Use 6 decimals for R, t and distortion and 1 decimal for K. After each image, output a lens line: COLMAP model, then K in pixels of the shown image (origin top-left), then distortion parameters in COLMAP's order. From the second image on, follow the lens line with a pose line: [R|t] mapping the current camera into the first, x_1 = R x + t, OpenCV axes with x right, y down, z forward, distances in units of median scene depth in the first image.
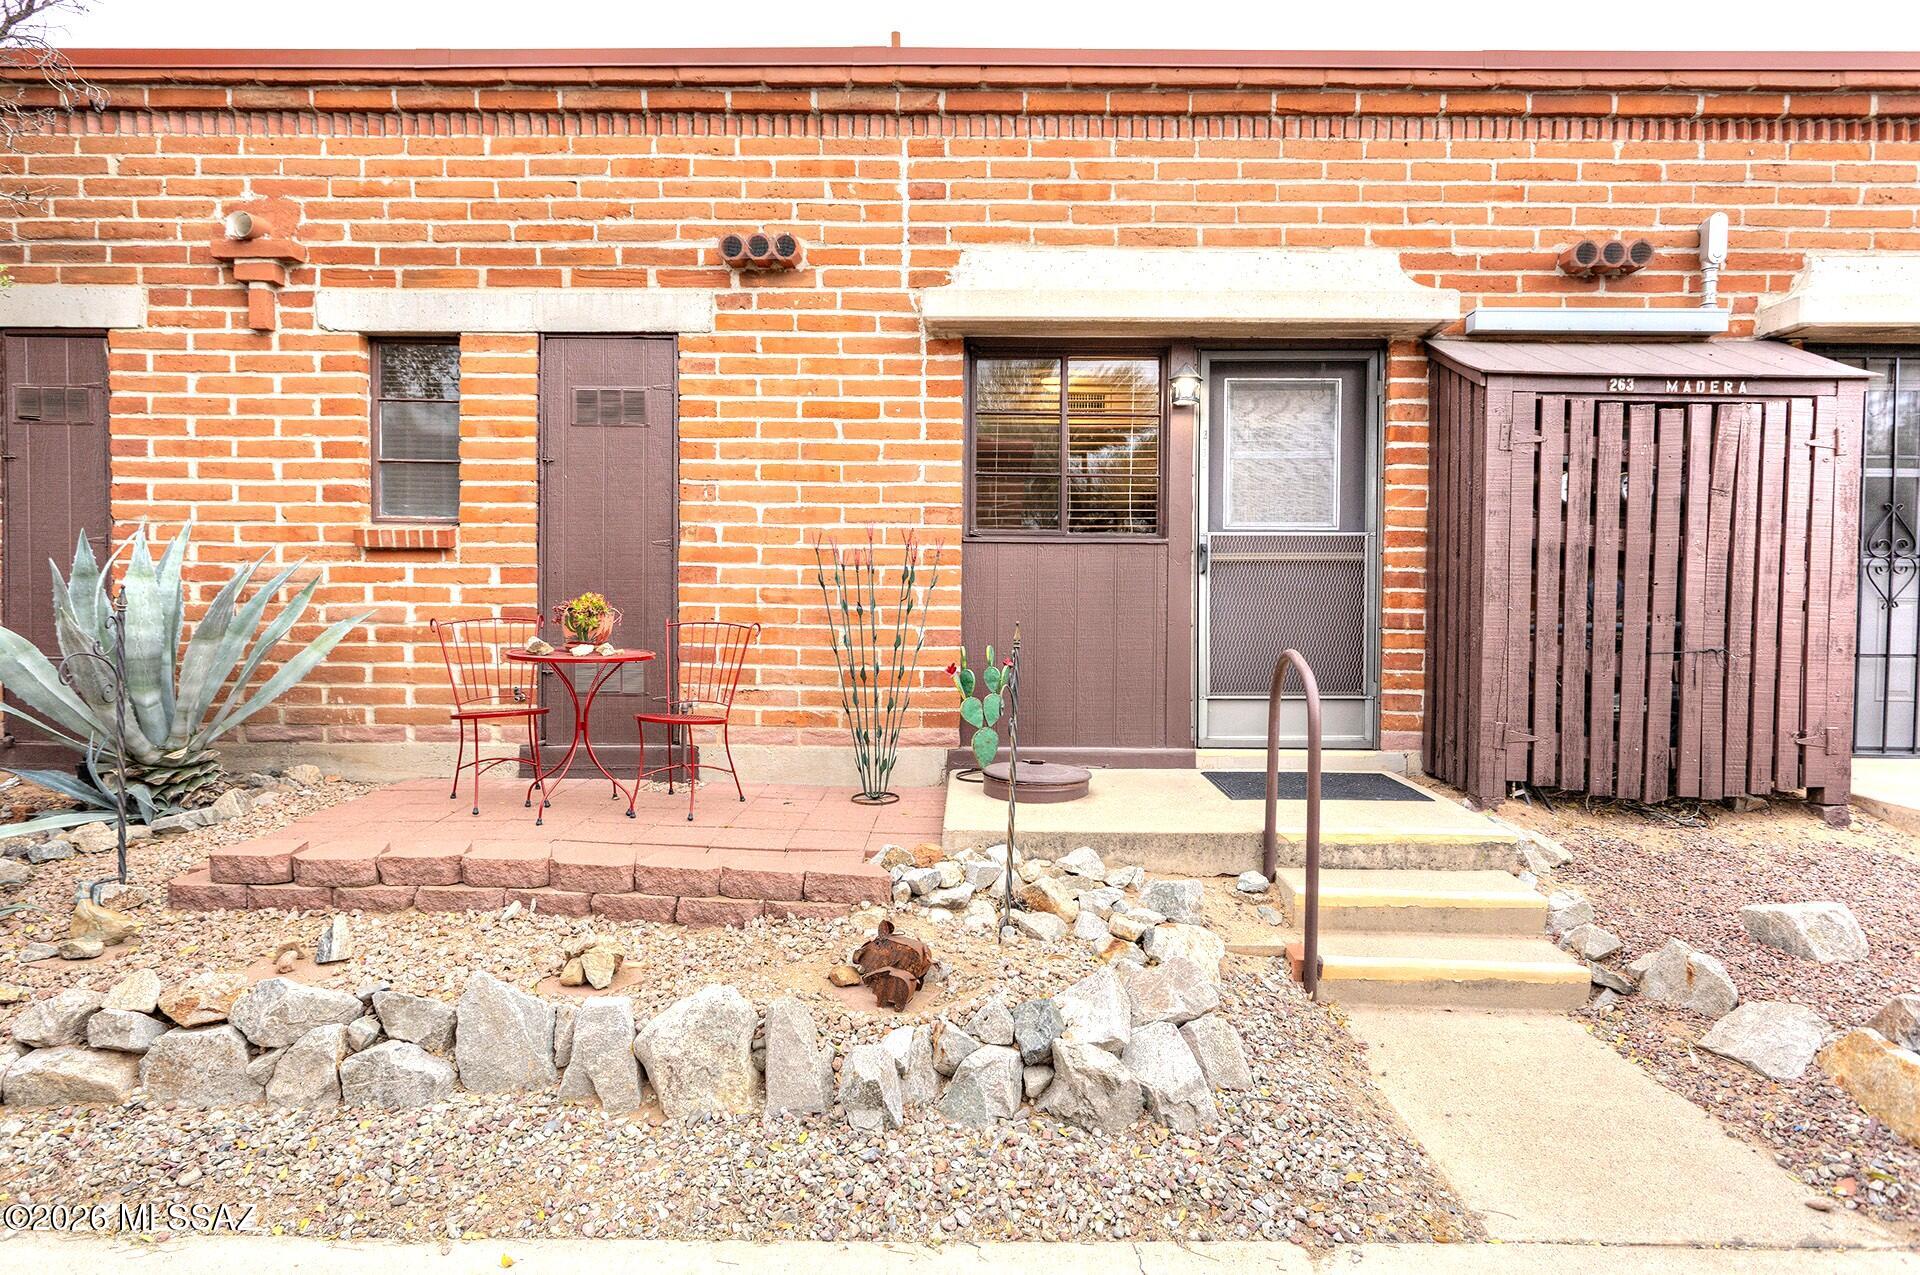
lens RADIAL K [[1098.5, 0, 958.7], [0, 1098.5, 639.1], [0, 0, 1]] dist [0.001386, 0.004423]
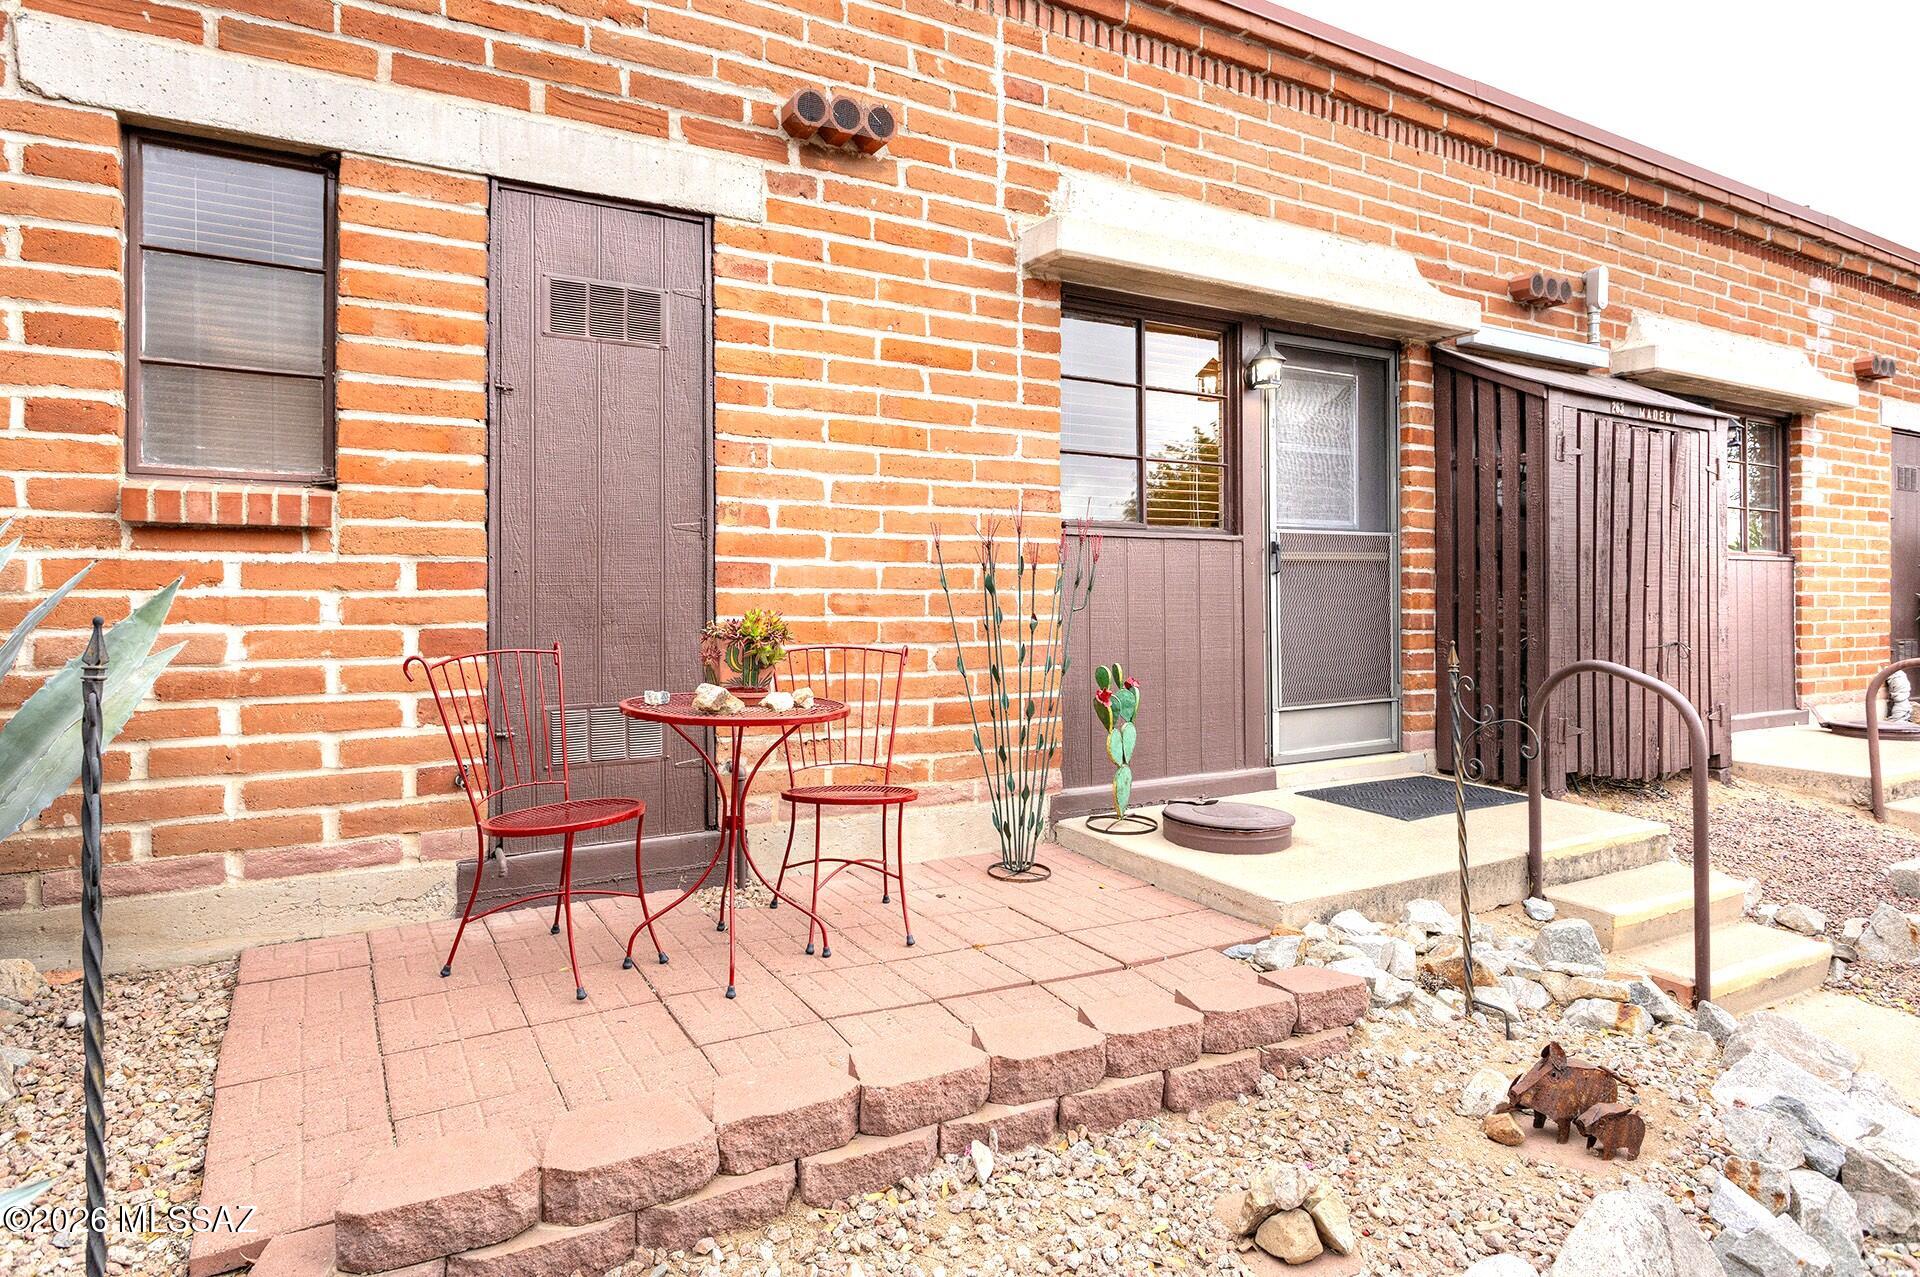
lens RADIAL K [[1162.5, 0, 971.0], [0, 1162.5, 595.5], [0, 0, 1]] dist [-0.005945, 0.002812]
pose [[0.838736, -0.009402, 0.544457, -0.514159], [0.021692, 0.999634, -0.016156, -0.031523], [-0.544106, 0.025361, 0.838633, 0.325281]]
